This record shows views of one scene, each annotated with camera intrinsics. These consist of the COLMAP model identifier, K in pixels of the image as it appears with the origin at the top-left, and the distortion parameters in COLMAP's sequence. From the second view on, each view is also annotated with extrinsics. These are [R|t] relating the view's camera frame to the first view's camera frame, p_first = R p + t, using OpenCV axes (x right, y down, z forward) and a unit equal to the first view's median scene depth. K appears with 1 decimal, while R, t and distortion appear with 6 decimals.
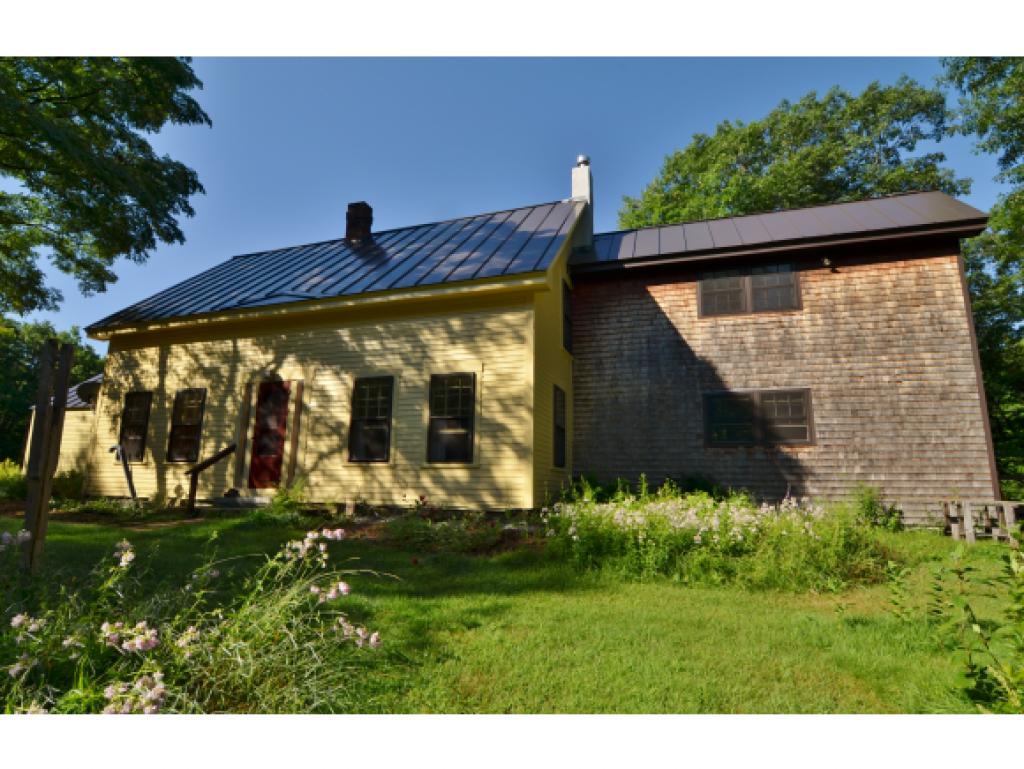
lens RADIAL K [[497.2, 0, 521.6], [0, 497.2, 389.7], [0, 0, 1]] dist [-0.006213, -0.001311]
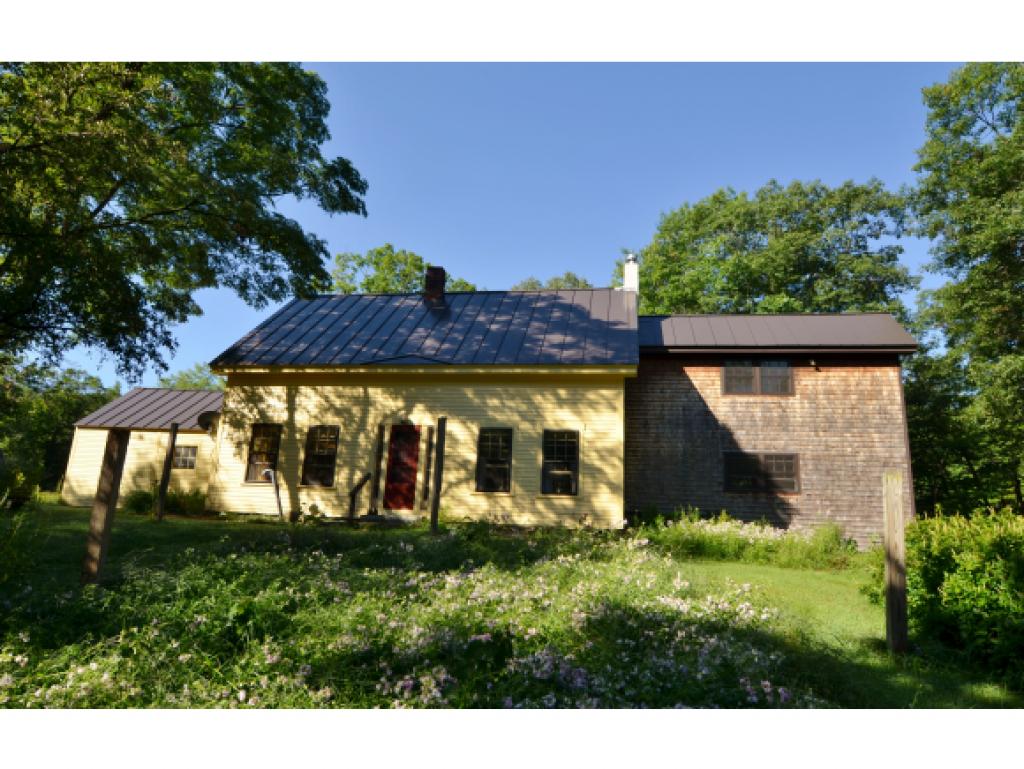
lens RADIAL K [[628.0, 0, 511.0], [0, 628.0, 388.6], [0, 0, 1]] dist [0.017503, 0.000155]
pose [[0.987383, 0.067672, 0.143163, -0.481411], [-0.061626, 0.997027, -0.046257, -0.051118], [-0.145868, 0.036851, 0.988617, -0.640341]]
